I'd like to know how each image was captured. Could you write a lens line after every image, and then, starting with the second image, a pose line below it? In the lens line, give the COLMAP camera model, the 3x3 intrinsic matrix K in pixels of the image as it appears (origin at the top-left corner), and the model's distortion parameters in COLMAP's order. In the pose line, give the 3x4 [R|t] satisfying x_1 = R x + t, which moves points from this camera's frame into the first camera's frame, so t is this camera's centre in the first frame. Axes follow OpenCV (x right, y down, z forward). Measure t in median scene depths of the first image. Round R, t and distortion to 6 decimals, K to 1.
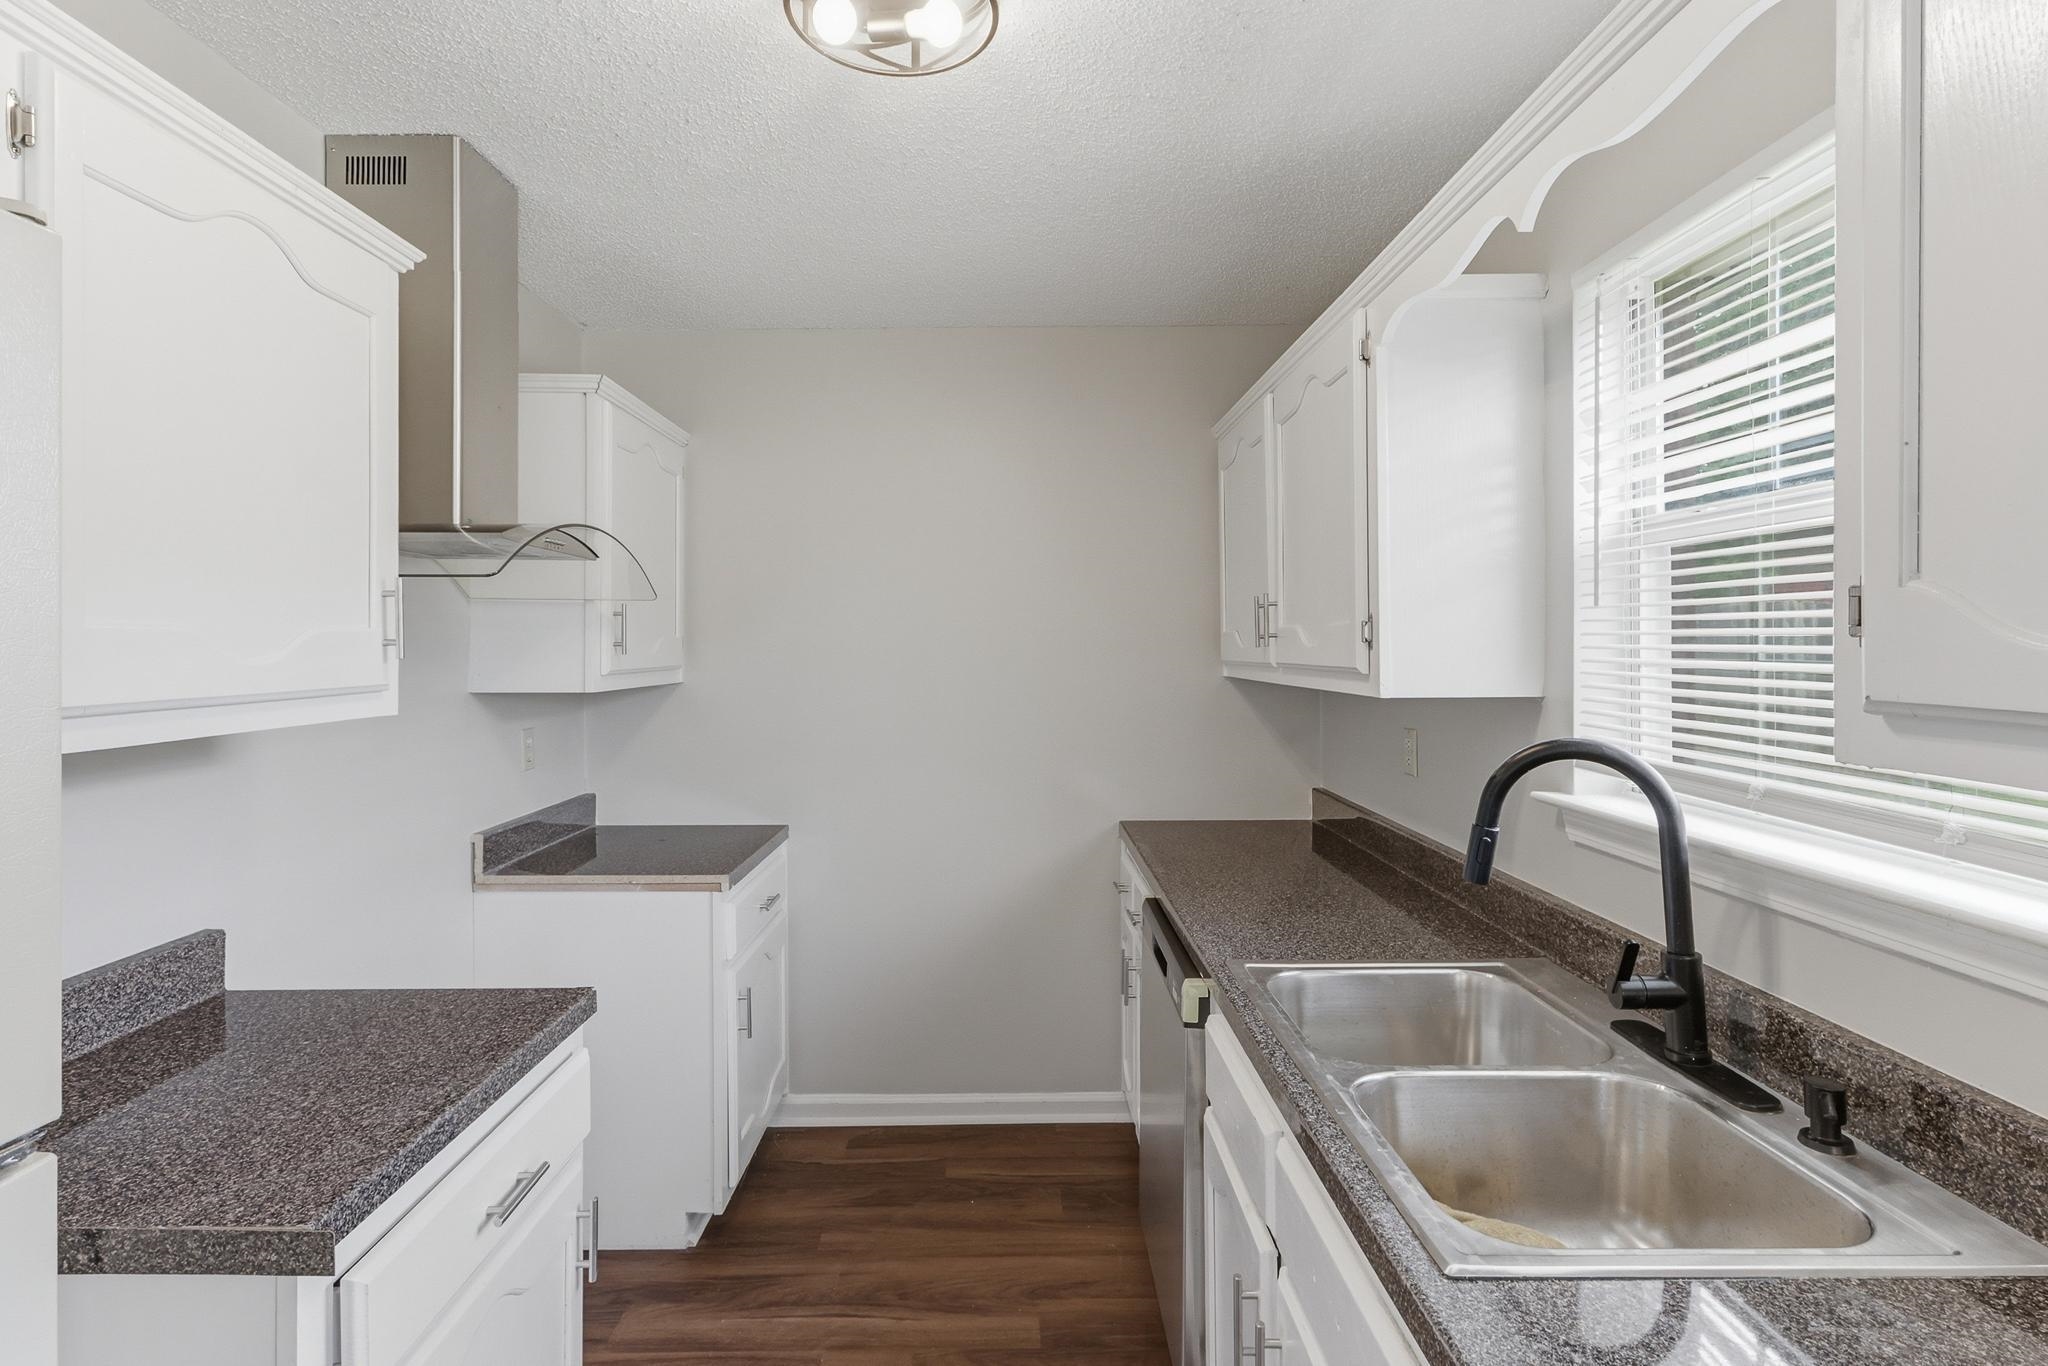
lens RADIAL K [[950.5, 0, 1013.7], [0, 950.5, 673.1], [0, 0, 1]] dist [0.007153, -0.000821]
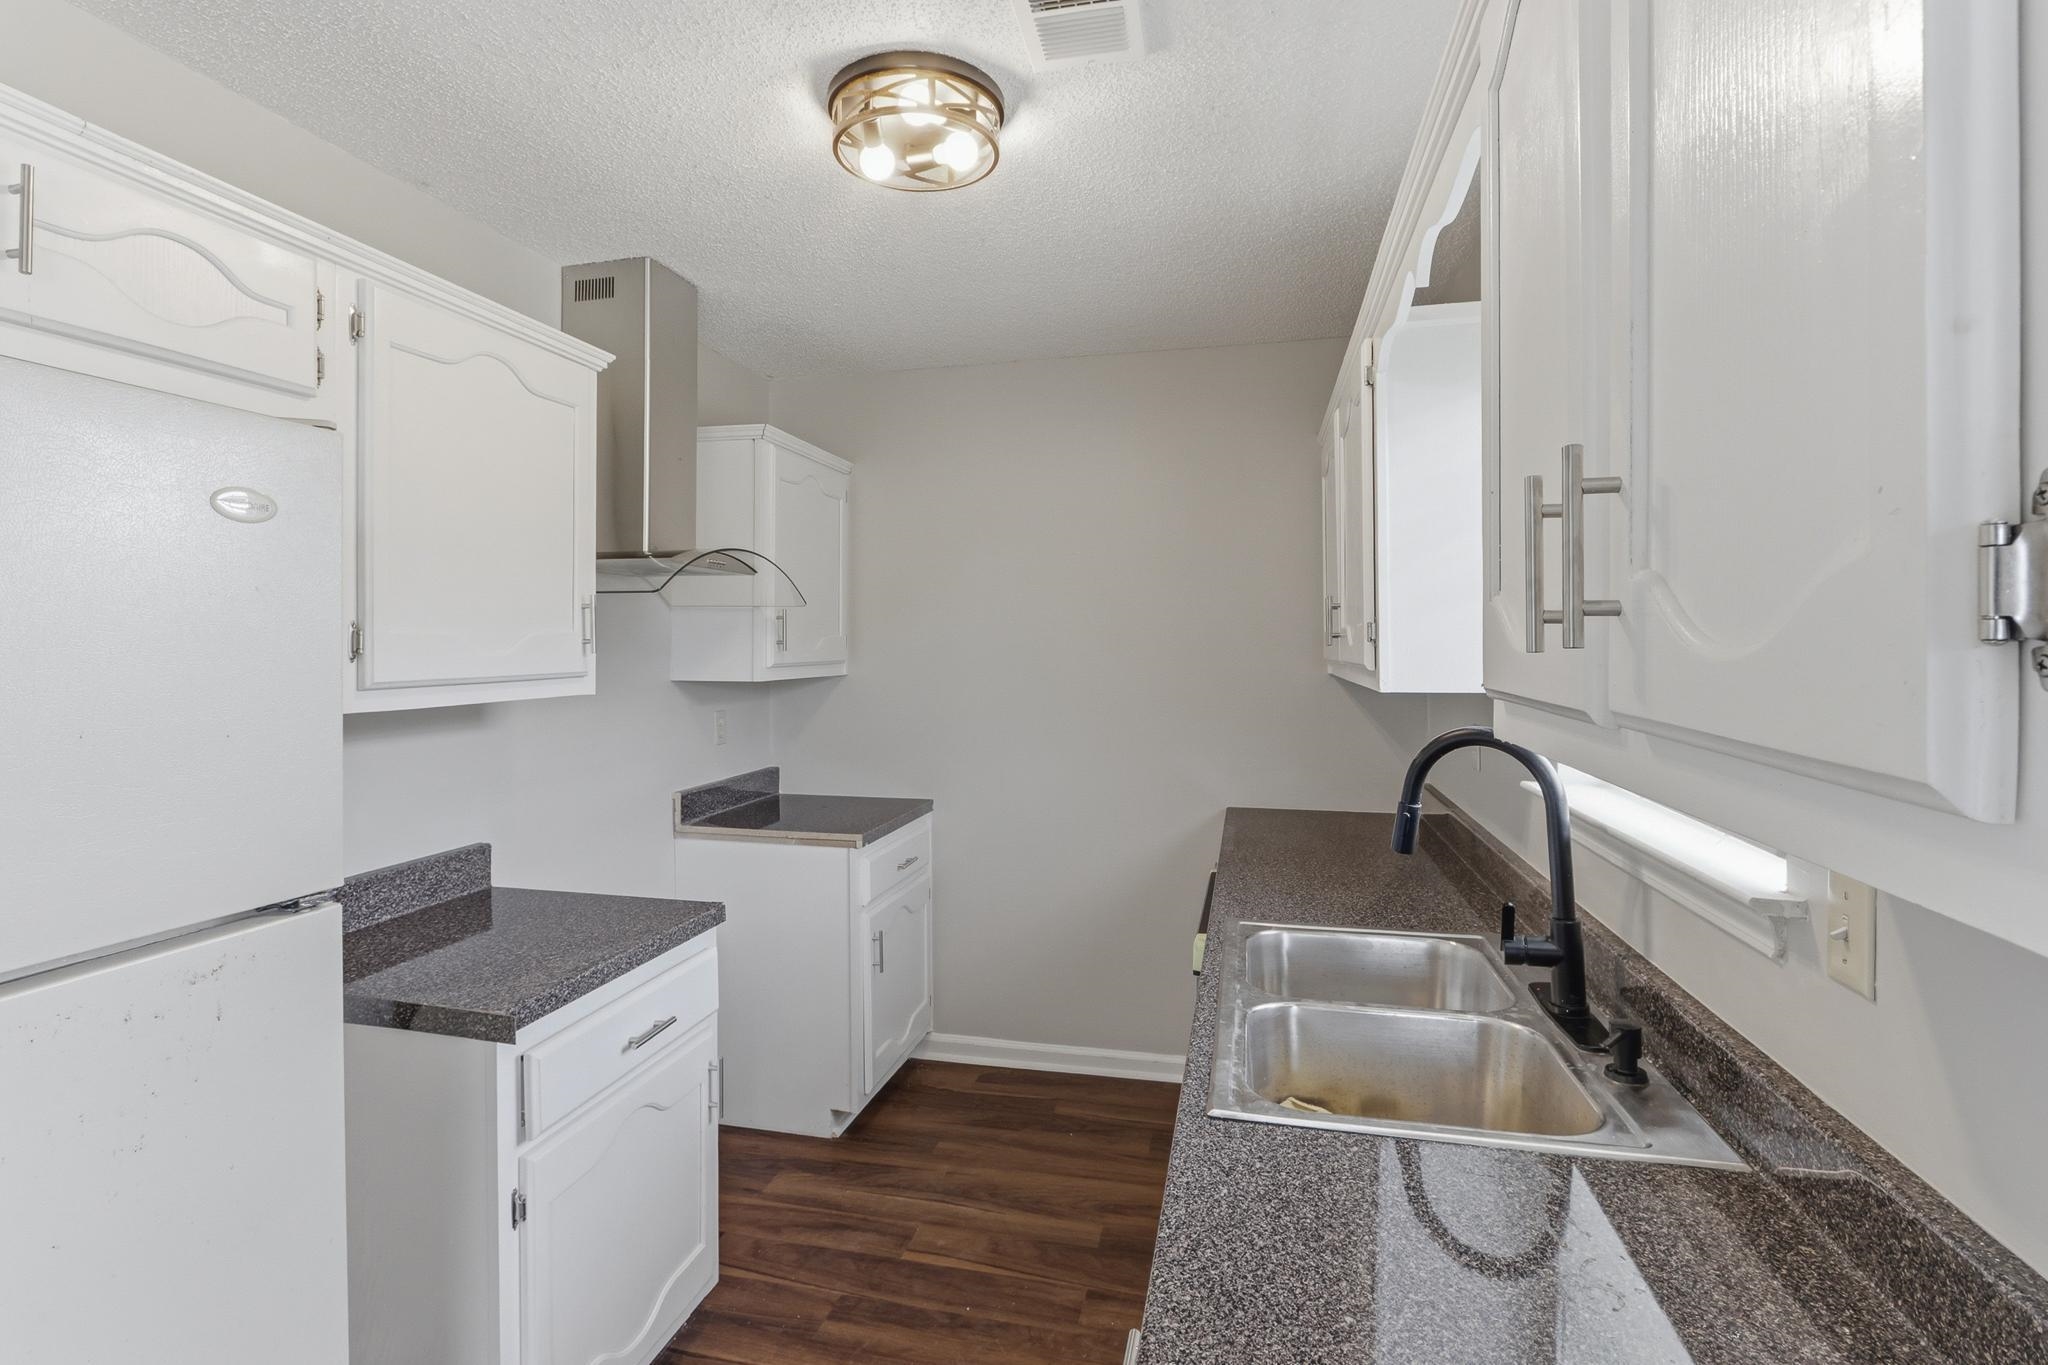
lens RADIAL K [[955.7, 0, 1024.0], [0, 955.7, 682.5], [0, 0, 1]] dist [-0.024910, 0.017446]
pose [[0.972828, 0.010671, -0.231285, 0.229223], [-0.007898, 0.999885, 0.012911, 0.003691], [0.231396, -0.010734, 0.972800, -0.159541]]
